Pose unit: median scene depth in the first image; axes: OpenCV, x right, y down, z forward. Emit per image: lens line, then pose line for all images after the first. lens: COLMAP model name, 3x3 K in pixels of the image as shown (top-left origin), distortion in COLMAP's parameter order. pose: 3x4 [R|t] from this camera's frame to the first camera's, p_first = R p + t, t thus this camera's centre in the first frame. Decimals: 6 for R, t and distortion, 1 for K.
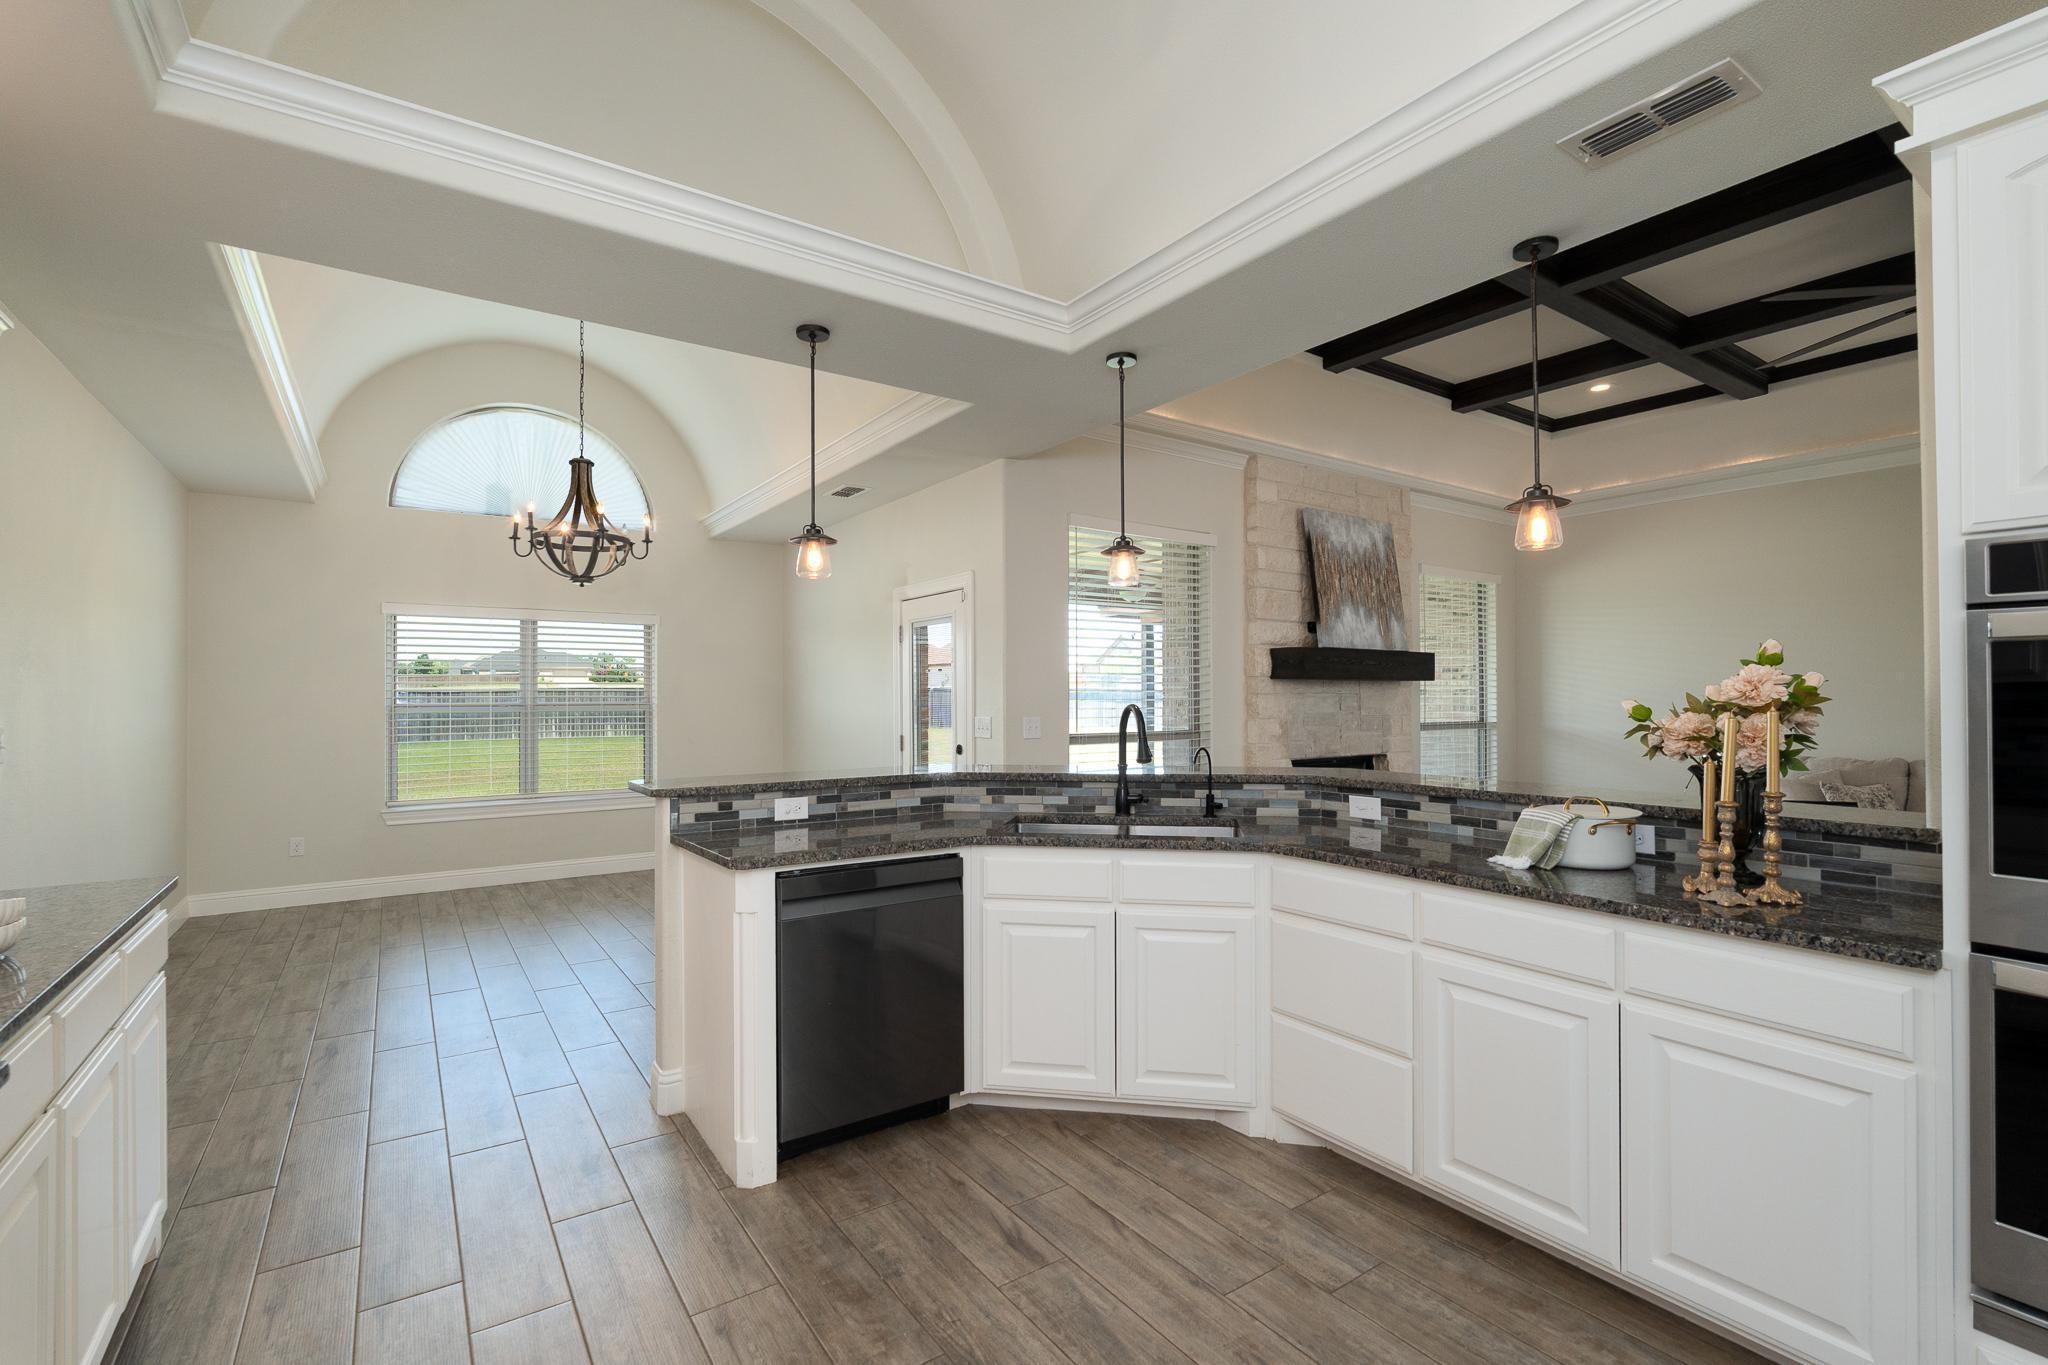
lens RADIAL K [[893.5, 0, 1019.3], [0, 893.5, 687.1], [0, 0, 1]] dist [-0.000245, 0.000207]
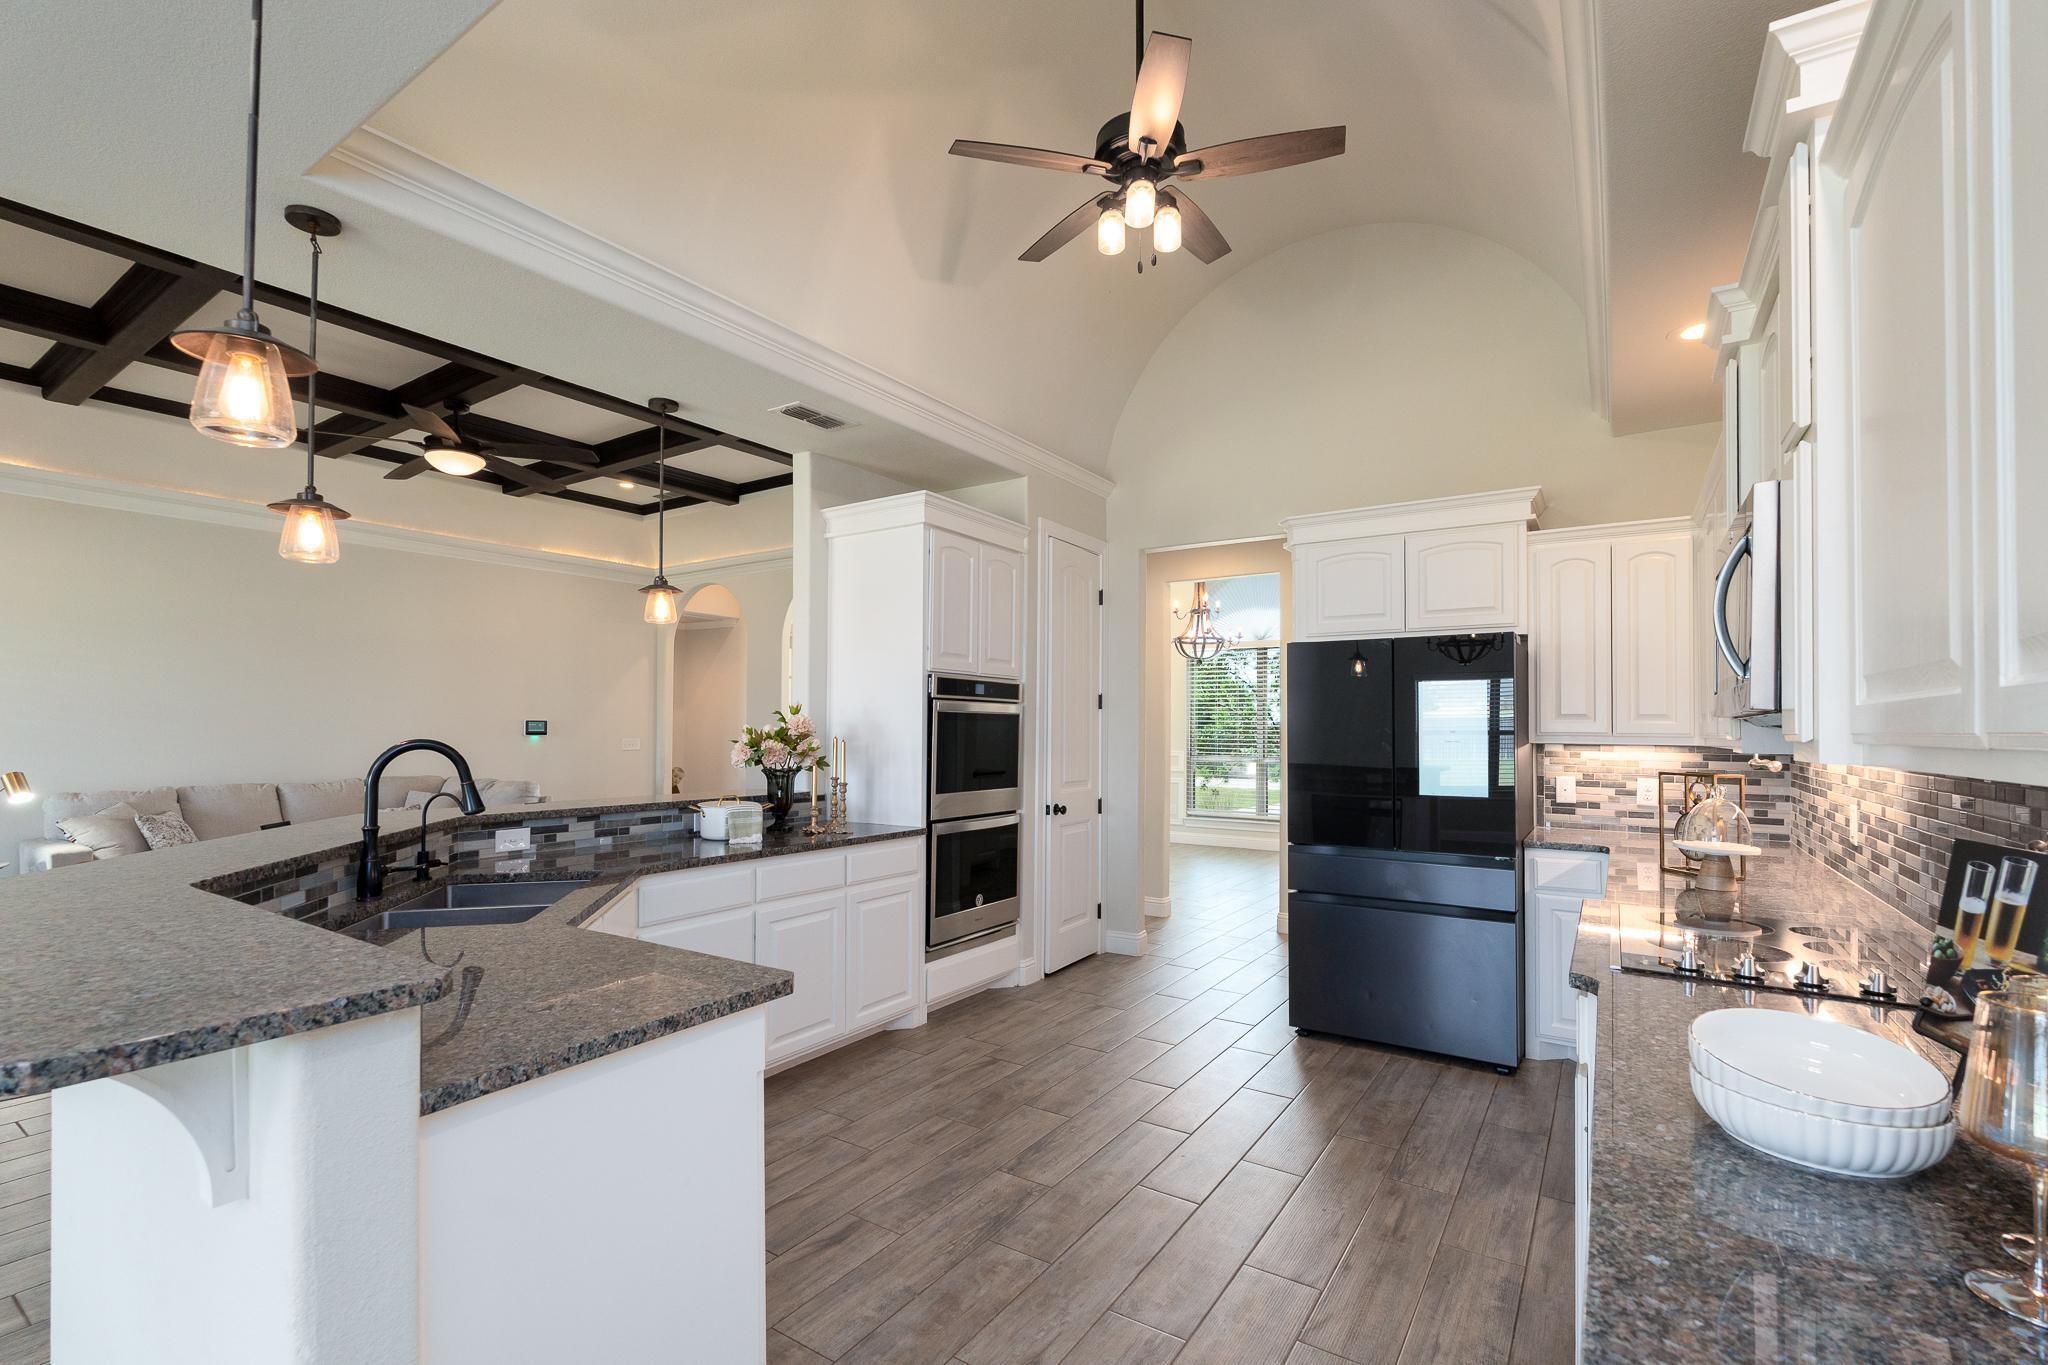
lens RADIAL K [[923.3, 0, 999.4], [0, 923.3, 709.2], [0, 0, 1]] dist [0.033466, 0.000219]
pose [[-0.347867, 0.022989, 0.937262, -0.859724], [-0.011111, 0.999528, -0.028640, 0.011996], [-0.937478, -0.020376, -0.347447, 0.921909]]
